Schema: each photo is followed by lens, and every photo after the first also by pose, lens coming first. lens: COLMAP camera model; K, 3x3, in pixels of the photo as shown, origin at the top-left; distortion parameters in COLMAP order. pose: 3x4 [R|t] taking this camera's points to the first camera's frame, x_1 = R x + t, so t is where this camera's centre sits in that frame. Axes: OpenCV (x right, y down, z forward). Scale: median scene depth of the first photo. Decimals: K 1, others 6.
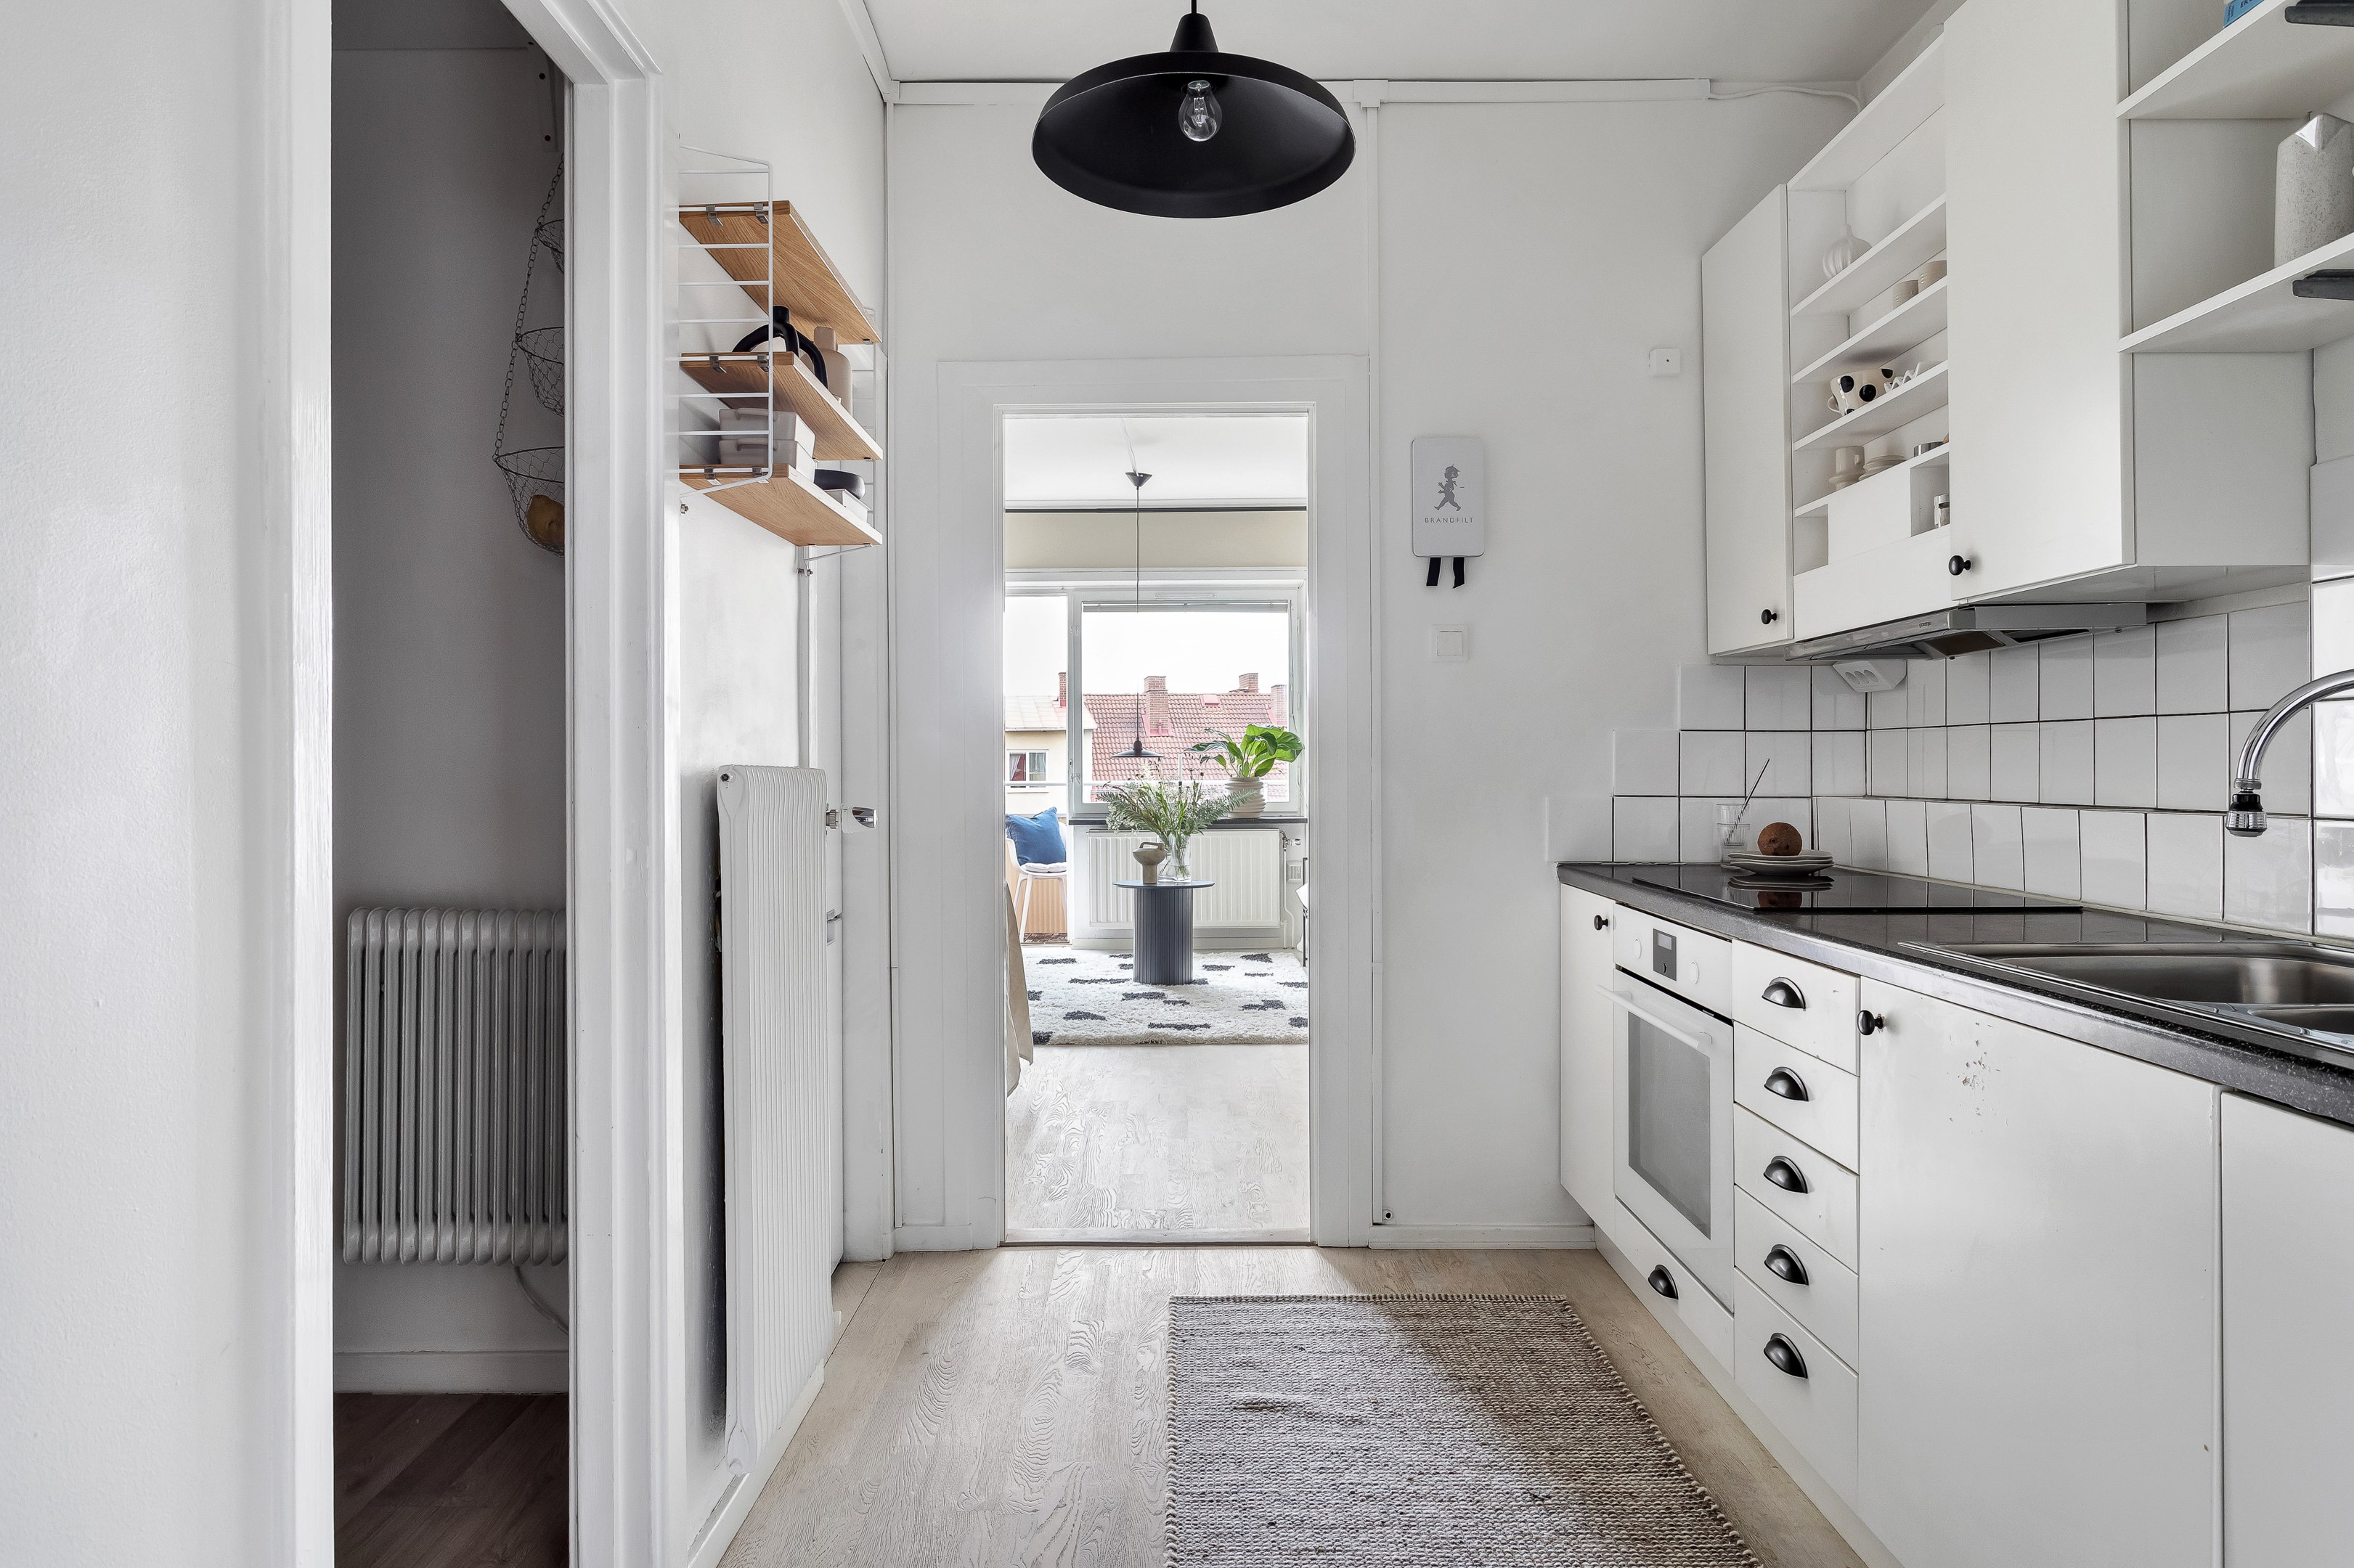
lens RADIAL K [[1326.2, 0, 1174.3], [0, 1326.2, 774.7], [0, 0, 1]] dist [-0.032132, 0.001040]
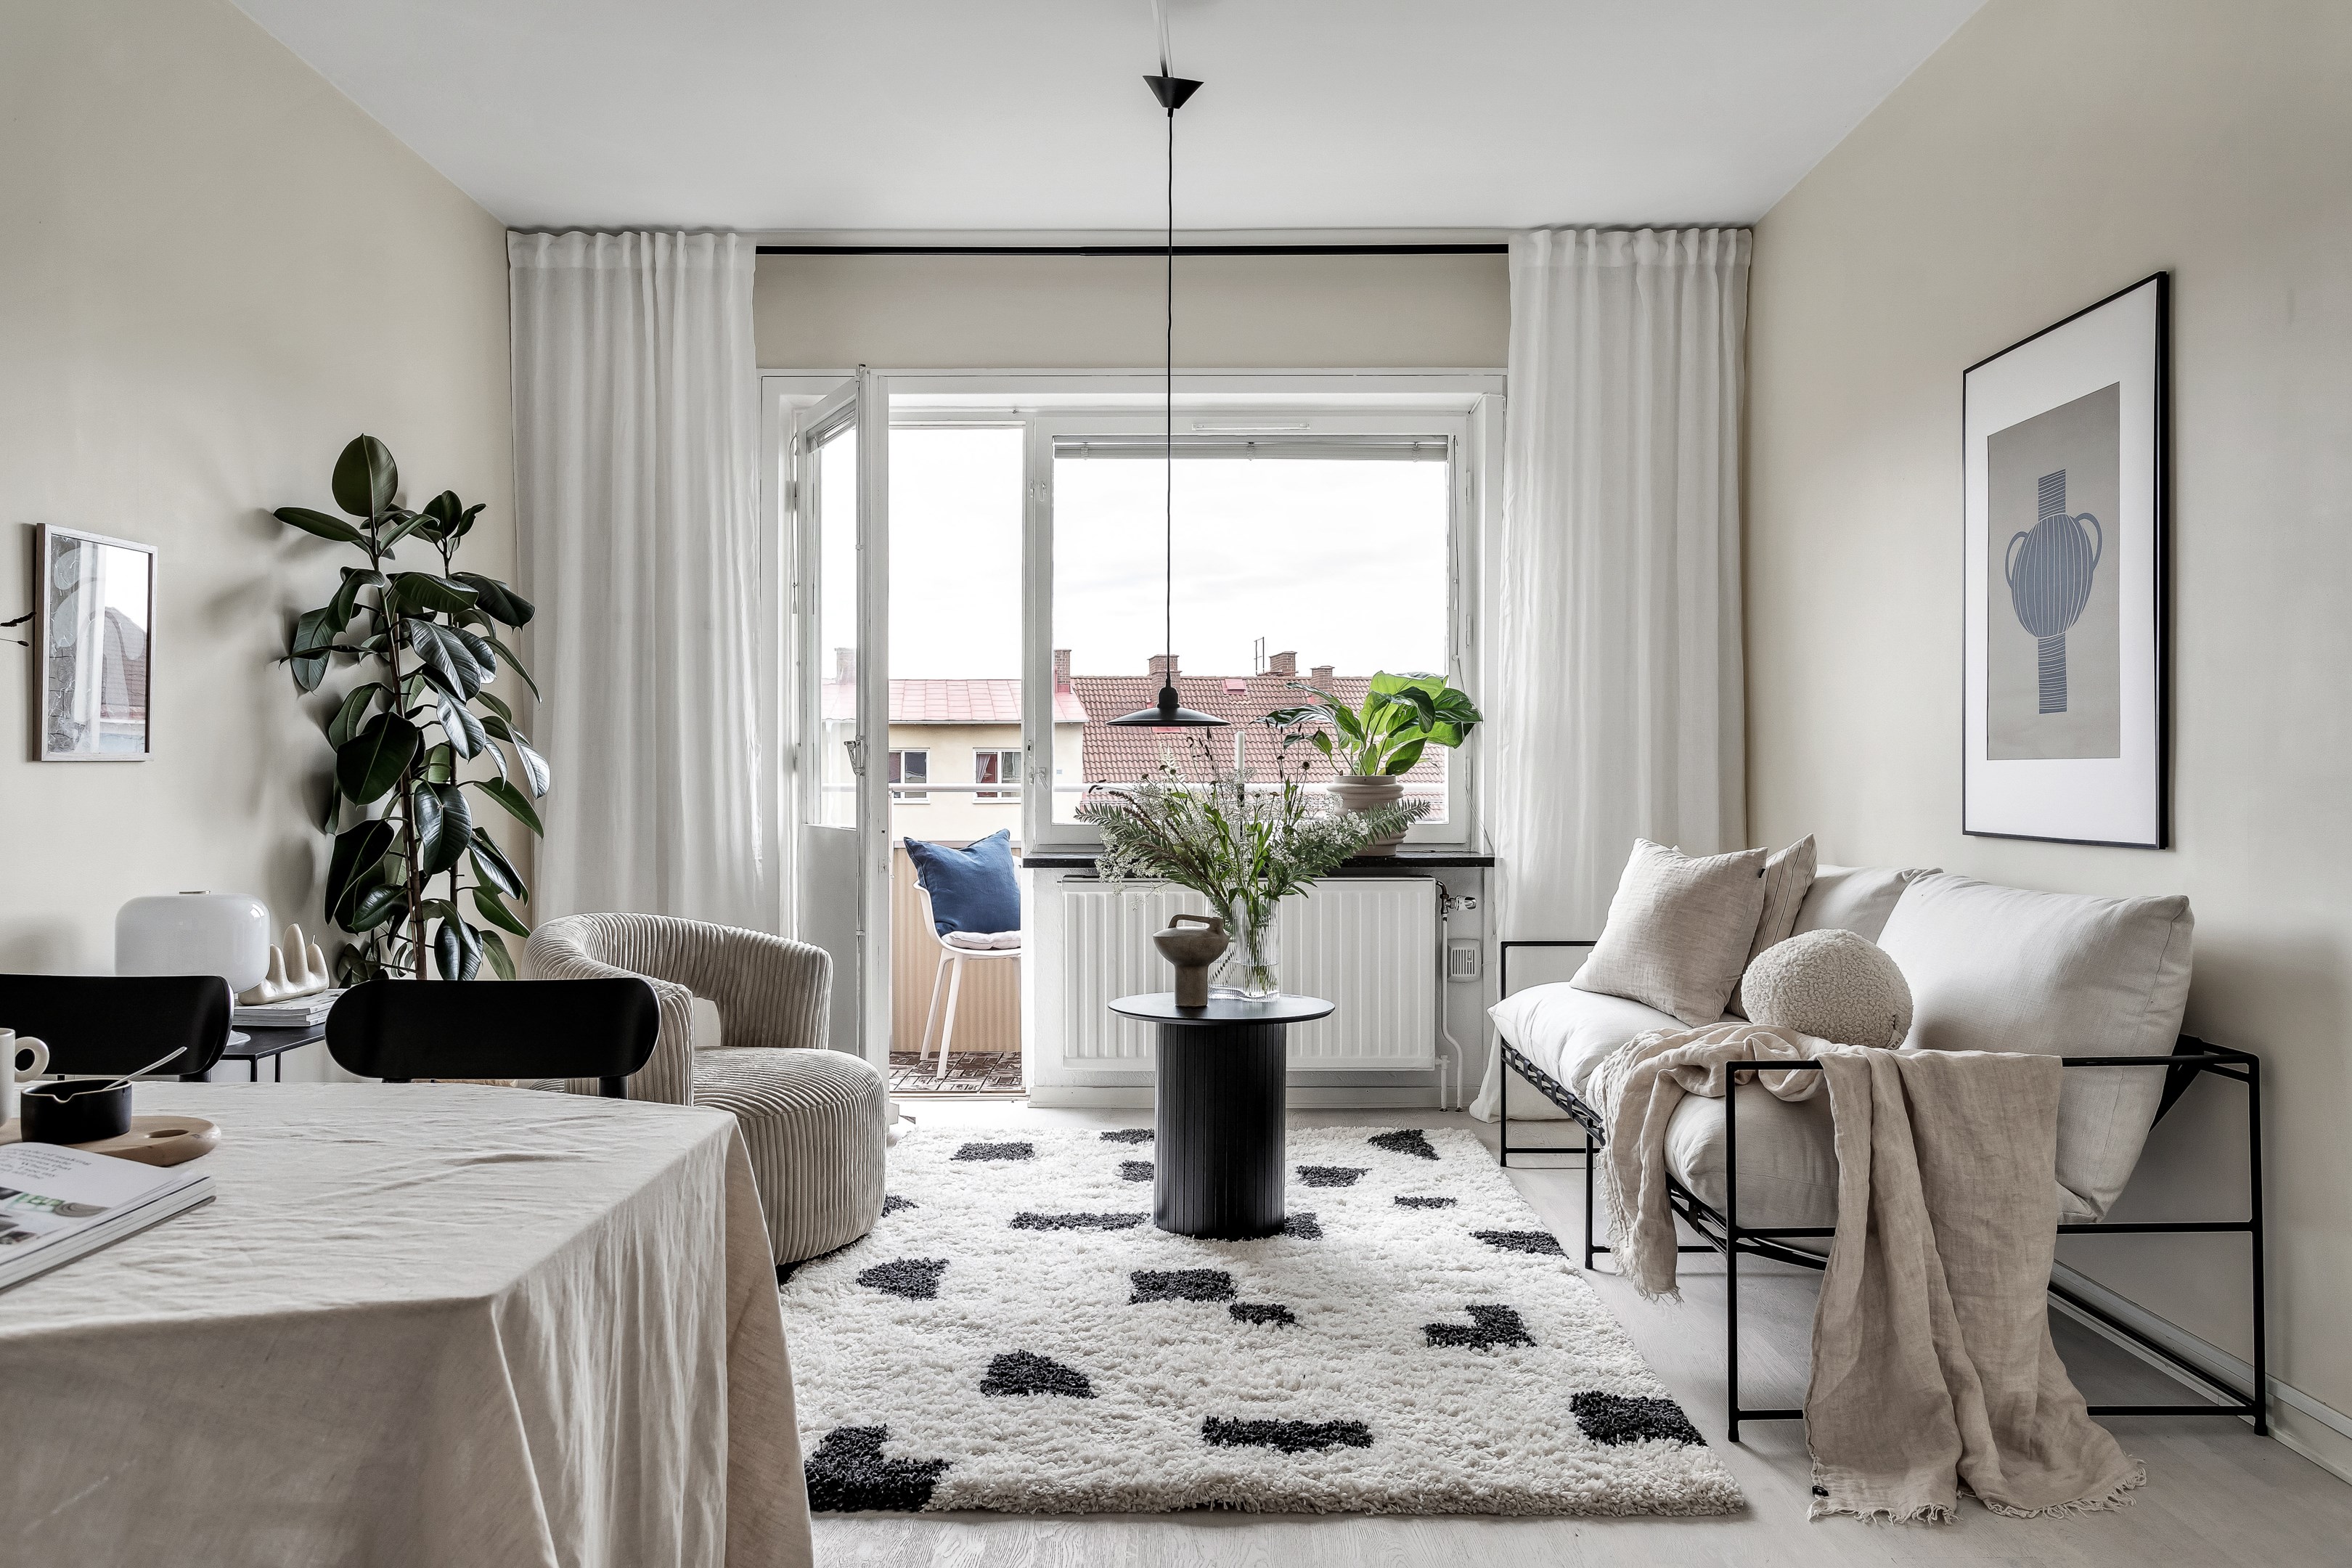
lens RADIAL K [[1674.6, 0, 1177.1], [0, 1674.6, 773.9], [0, 0, 1]] dist [-0.005695, -0.000600]
pose [[0.999974, 0.005282, -0.004892, -0.017995], [-0.005304, 0.999976, -0.004485, 0.004595], [0.004868, 0.004510, 0.999978, 0.368135]]
